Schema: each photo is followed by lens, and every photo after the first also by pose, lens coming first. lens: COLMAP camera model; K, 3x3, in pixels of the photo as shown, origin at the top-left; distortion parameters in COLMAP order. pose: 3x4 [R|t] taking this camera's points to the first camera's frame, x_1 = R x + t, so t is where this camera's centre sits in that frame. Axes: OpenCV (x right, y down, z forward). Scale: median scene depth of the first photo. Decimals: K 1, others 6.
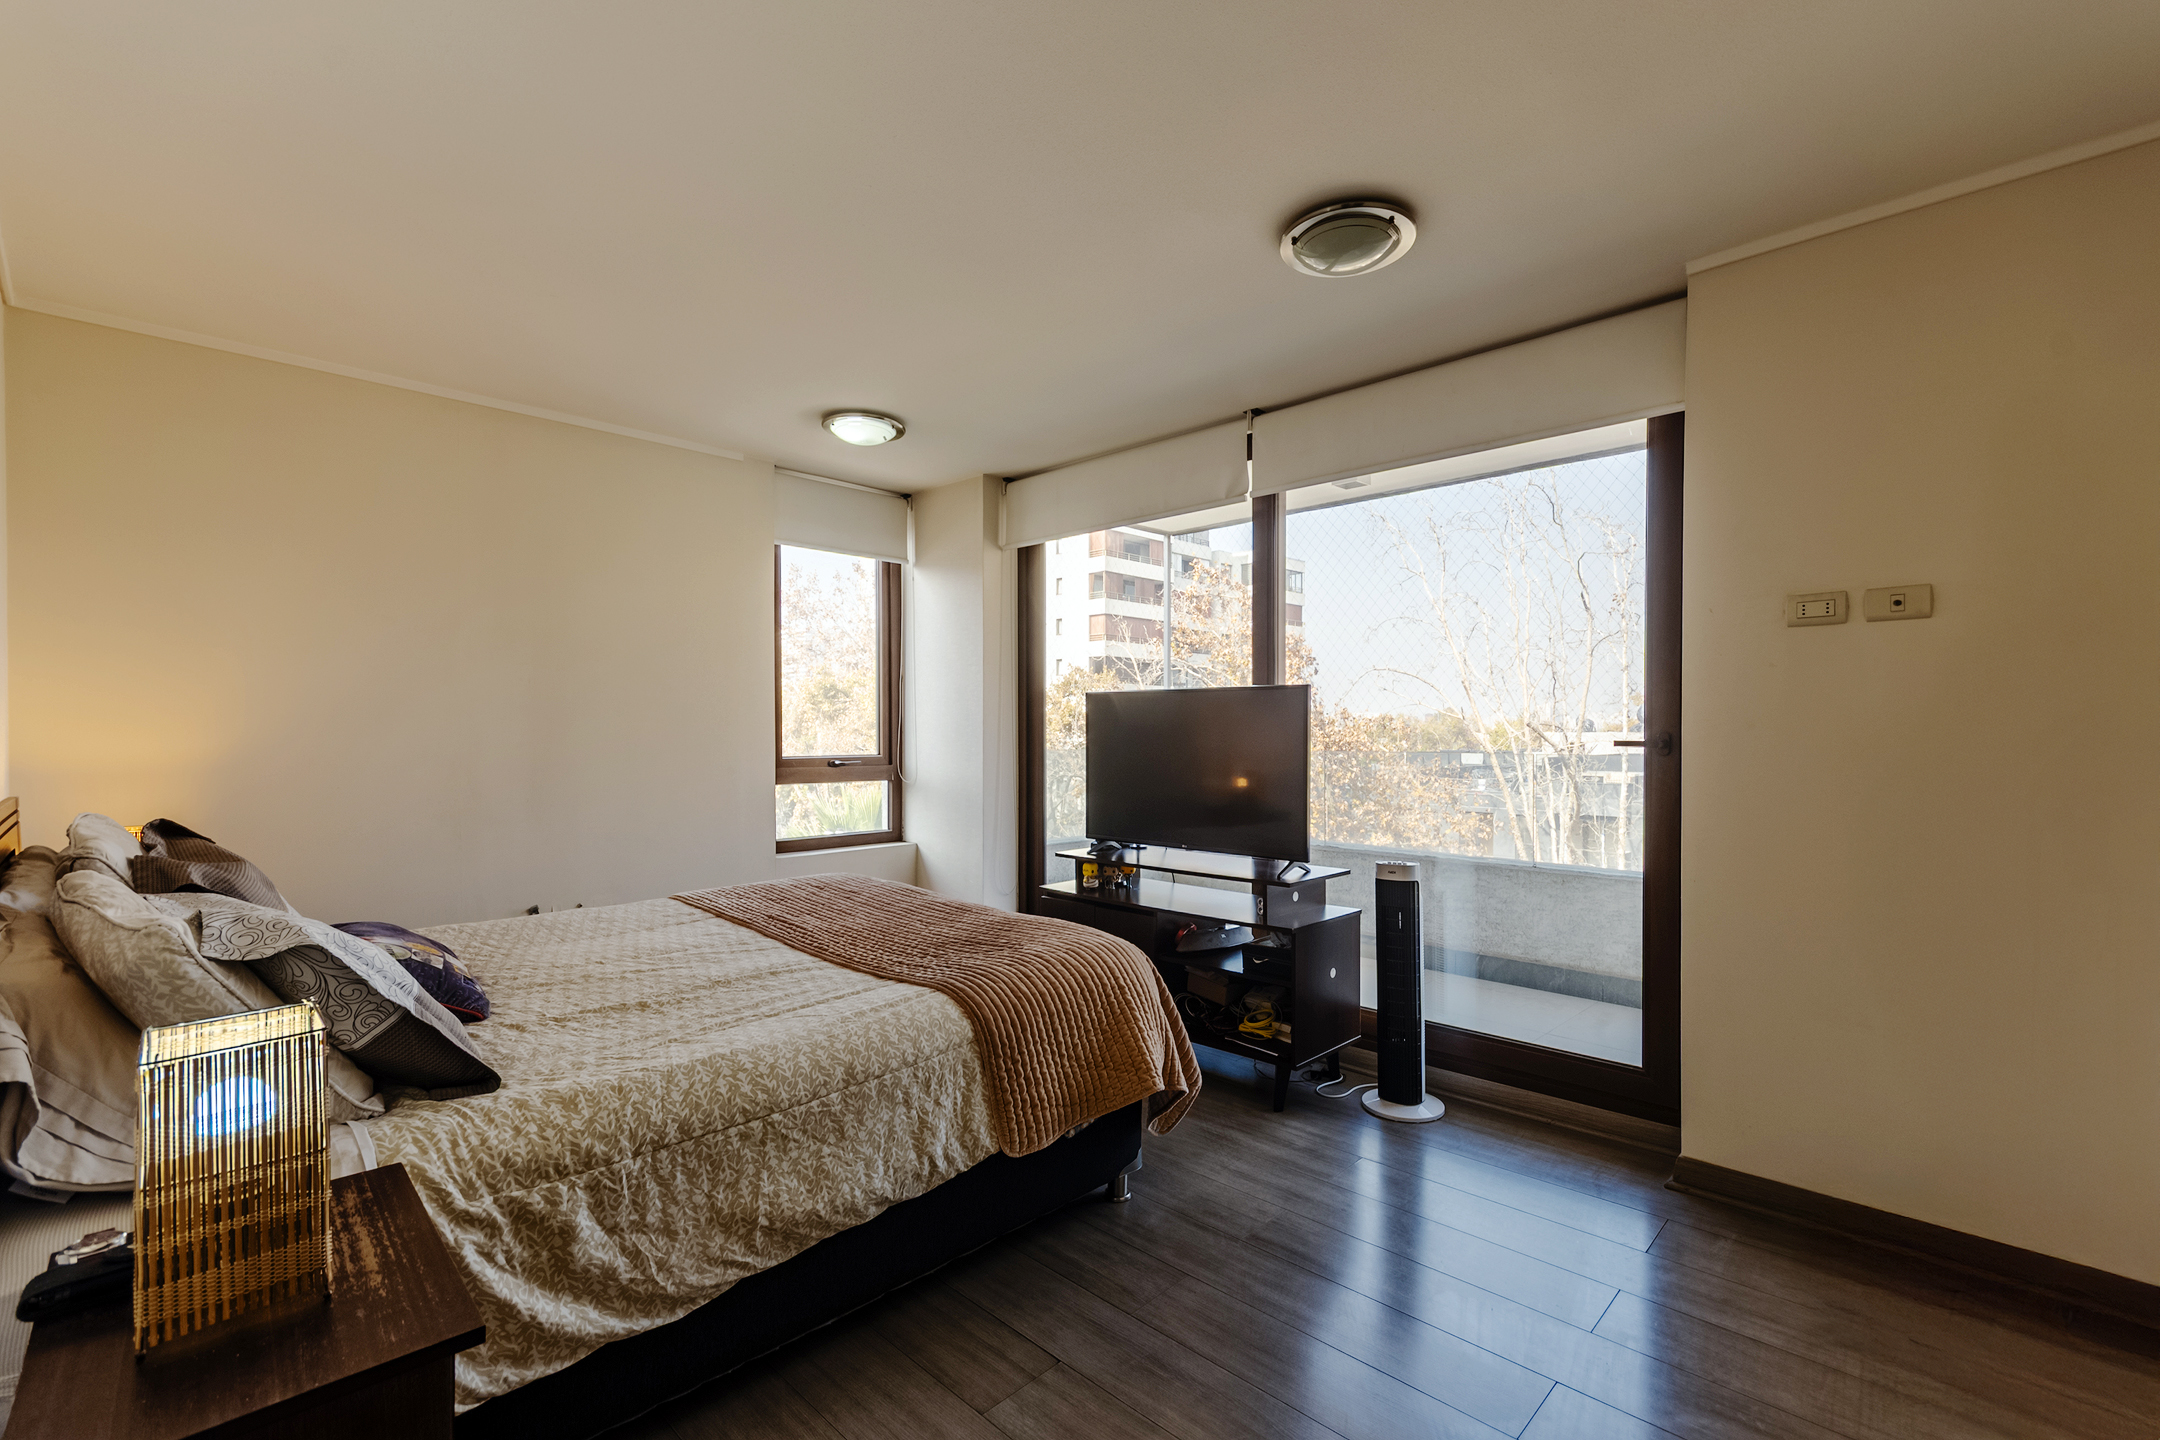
lens RADIAL K [[945.8, 0, 1071.7], [0, 945.8, 742.5], [0, 0, 1]] dist [0.002763, 0.001126]
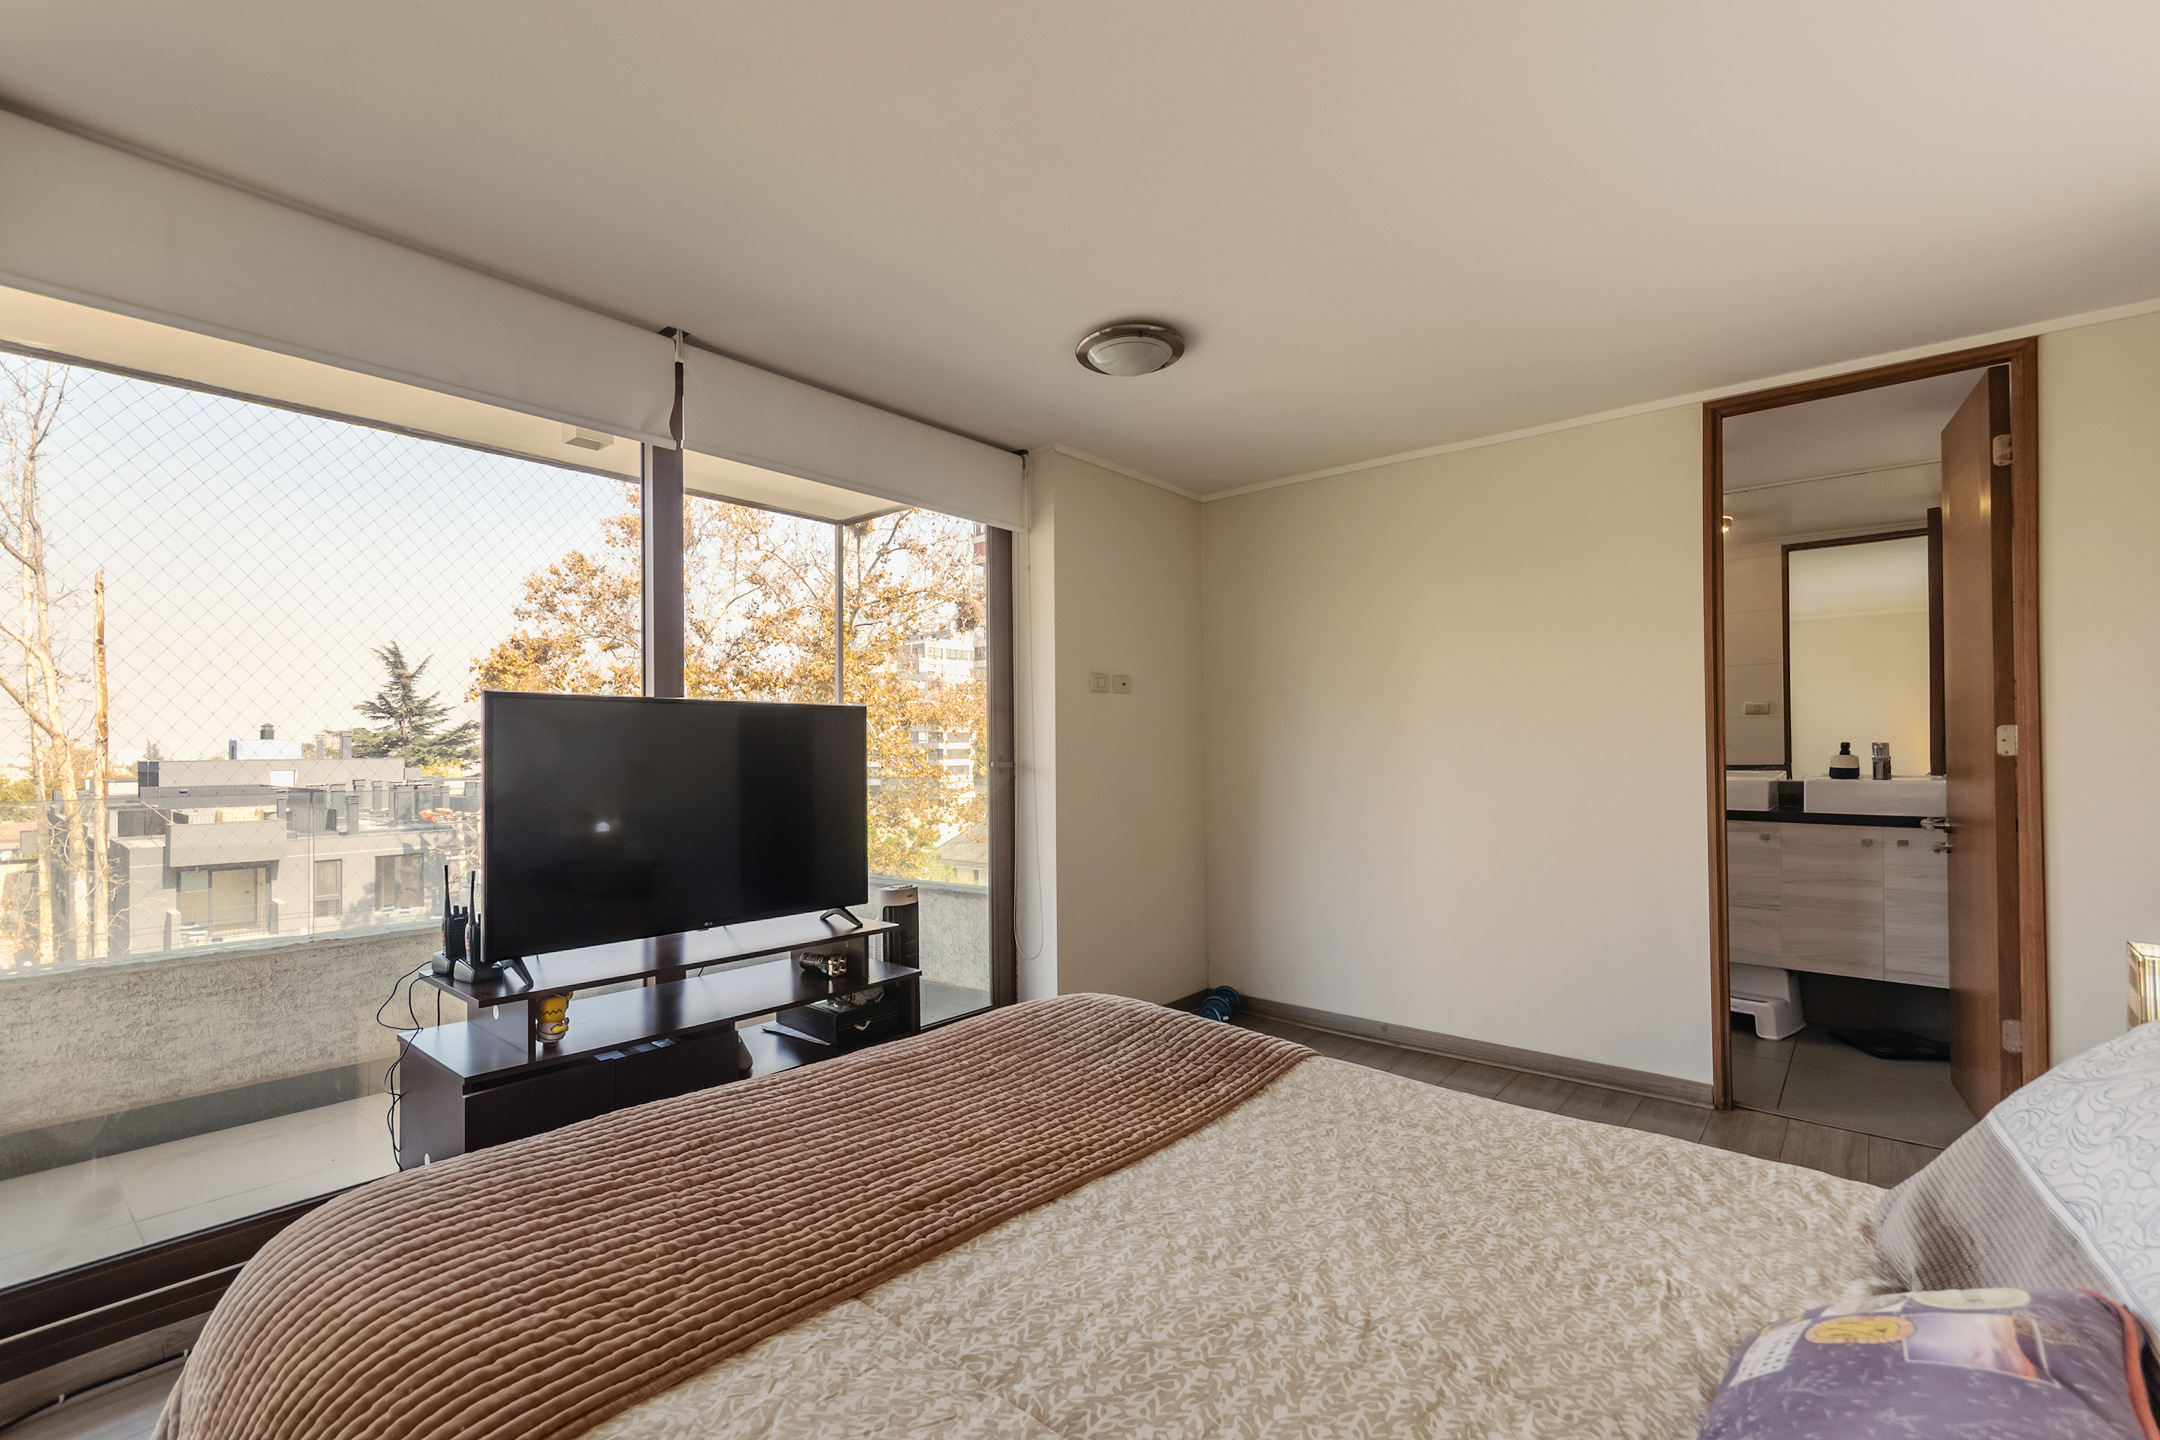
lens RADIAL K [[945.8, 0, 1071.7], [0, 945.8, 742.5], [0, 0, 1]] dist [0.002763, 0.001126]
pose [[-0.060312, 0.007050, 0.998155, -0.668522], [0.018493, 0.999811, -0.005945, -0.017032], [-0.998008, 0.018101, -0.060431, 0.854389]]
